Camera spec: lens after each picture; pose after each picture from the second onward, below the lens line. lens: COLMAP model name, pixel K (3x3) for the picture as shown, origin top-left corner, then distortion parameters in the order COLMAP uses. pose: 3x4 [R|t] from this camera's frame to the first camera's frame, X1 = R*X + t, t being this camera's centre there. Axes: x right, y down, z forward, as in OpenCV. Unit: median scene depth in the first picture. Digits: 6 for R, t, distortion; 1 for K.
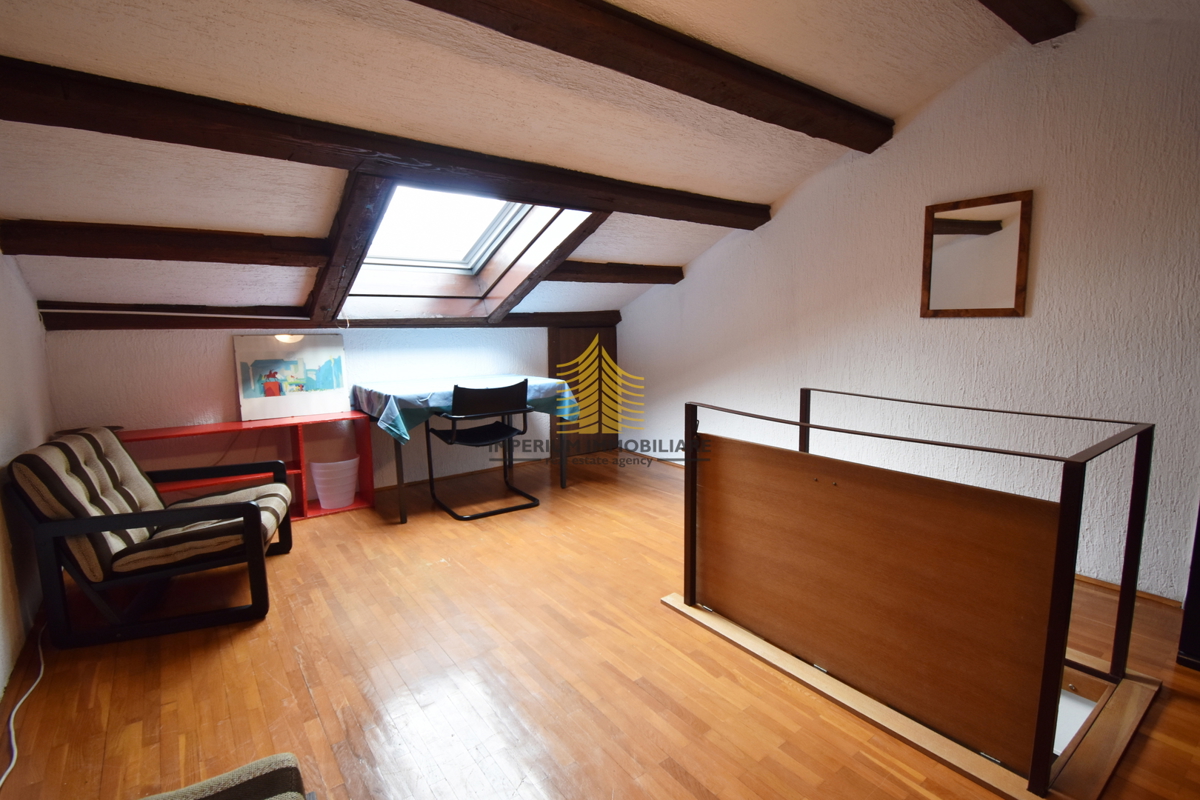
lens RADIAL K [[543.9, 0, 595.4], [0, 543.9, 394.8], [0, 0, 1]] dist [0.021398, -0.024778]
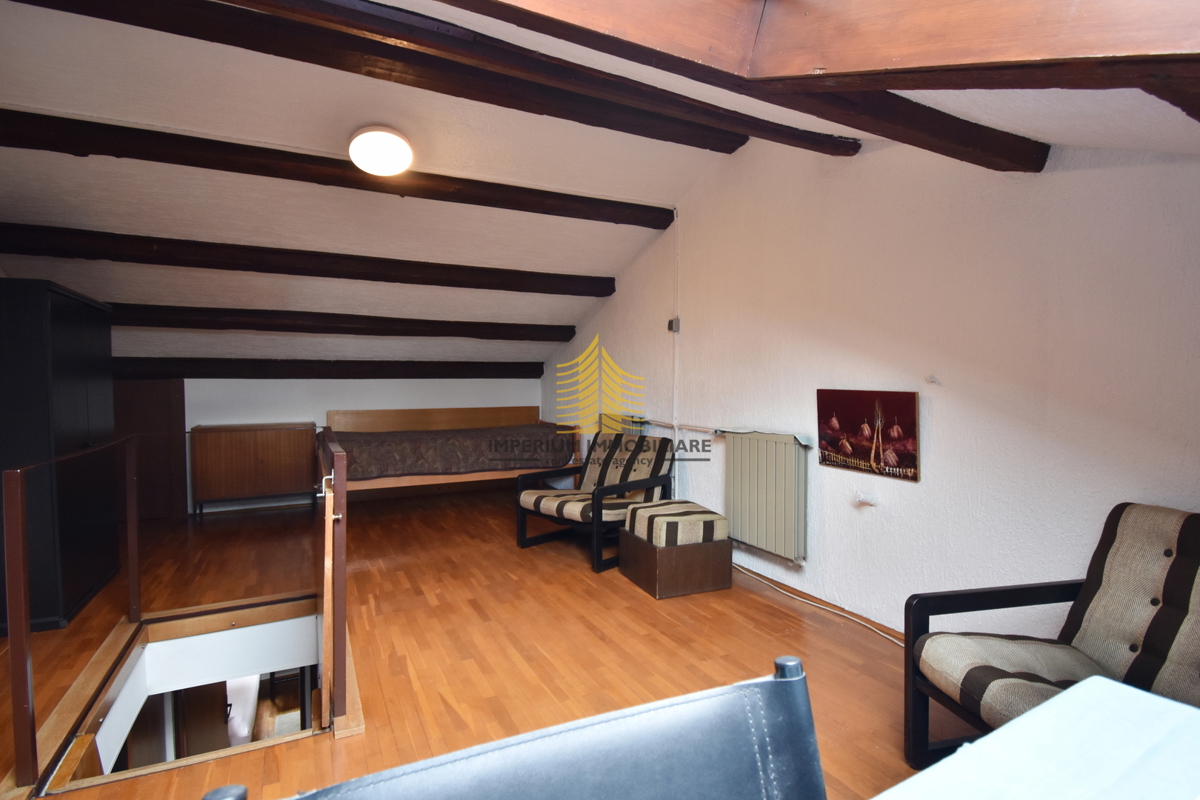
lens RADIAL K [[543.9, 0, 595.4], [0, 543.9, 394.8], [0, 0, 1]] dist [0.021398, -0.024778]
pose [[-0.985149, 0.006506, 0.171581, -0.206512], [0.030671, 0.989878, 0.138569, -0.103589], [-0.168943, 0.141773, -0.975376, 1.045138]]
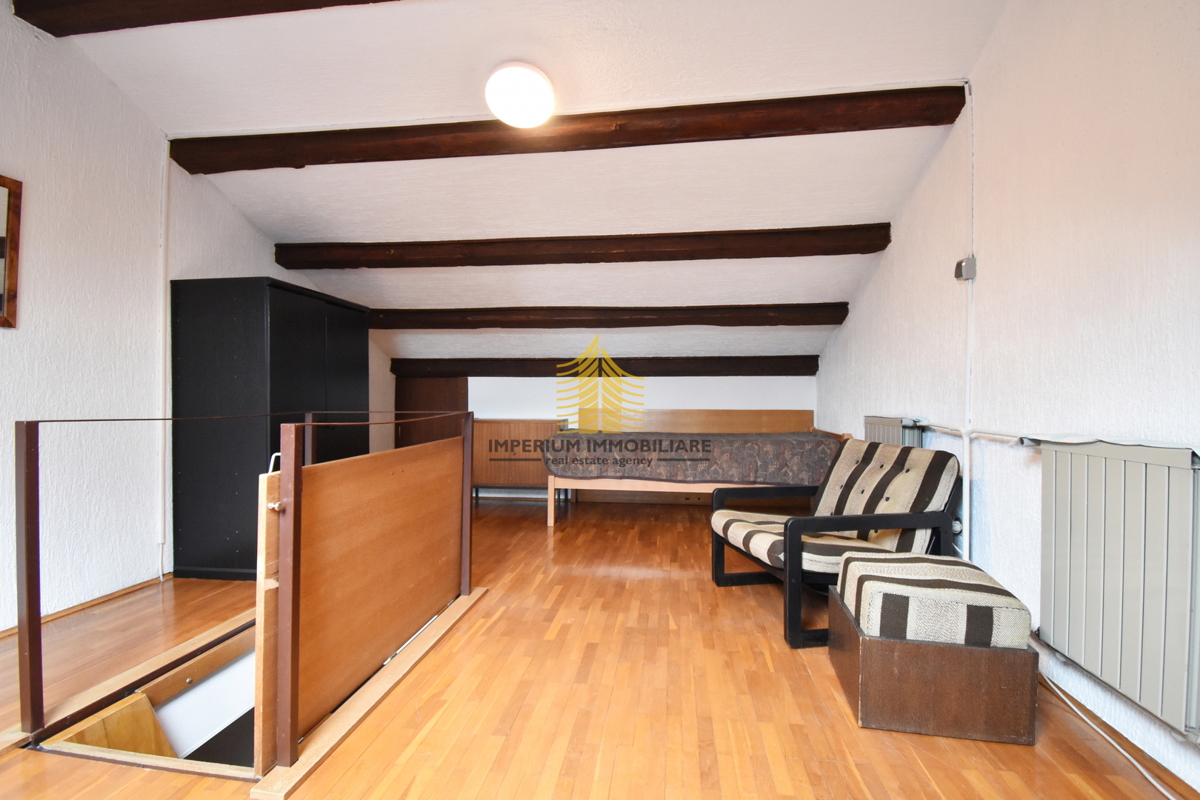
lens RADIAL K [[545.7, 0, 600.9], [0, 545.7, 395.2], [0, 0, 1]] dist [0.016358, -0.024050]
pose [[-0.725267, 0.007543, 0.688426, -0.313722], [0.086522, 0.993011, 0.080272, -0.023129], [-0.683009, 0.117783, -0.720851, 0.739448]]
